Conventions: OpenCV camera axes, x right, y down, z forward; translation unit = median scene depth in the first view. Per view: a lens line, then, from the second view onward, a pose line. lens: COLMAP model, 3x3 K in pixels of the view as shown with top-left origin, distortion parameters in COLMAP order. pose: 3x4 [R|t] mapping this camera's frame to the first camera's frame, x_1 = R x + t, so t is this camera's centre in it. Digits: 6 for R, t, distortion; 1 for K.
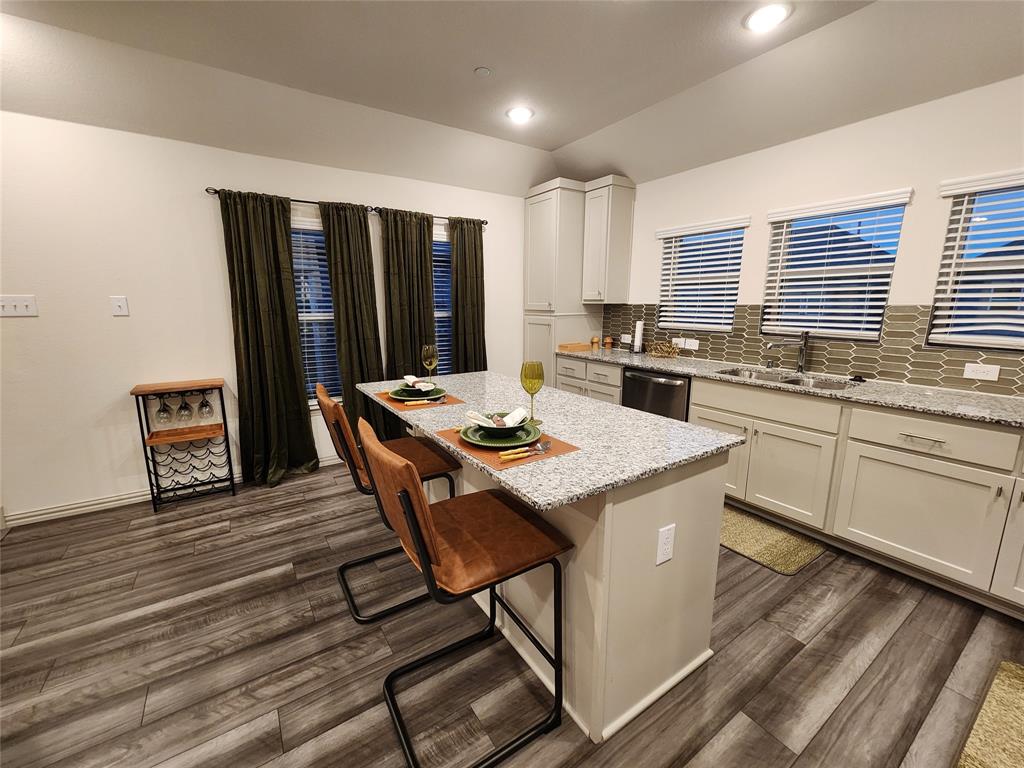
lens RADIAL K [[421.0, 0, 514.7], [0, 421.0, 383.6], [0, 0, 1]] dist [0.003922, -0.000316]
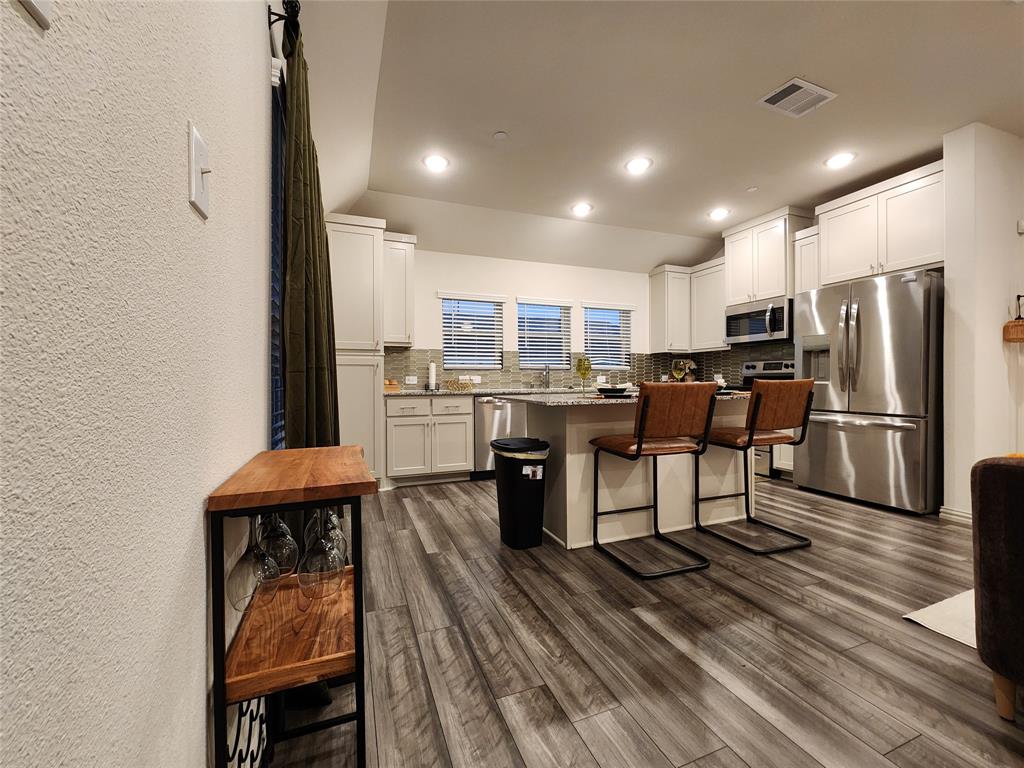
lens RADIAL K [[421.0, 0, 512.1], [0, 421.0, 383.9], [0, 0, 1]] dist [0.003922, -0.000316]
pose [[0.216148, -0.010614, 0.976303, -1.073190], [0.193071, 0.980660, -0.032083, -0.017375], [-0.957081, 0.195431, 0.214017, 0.750745]]
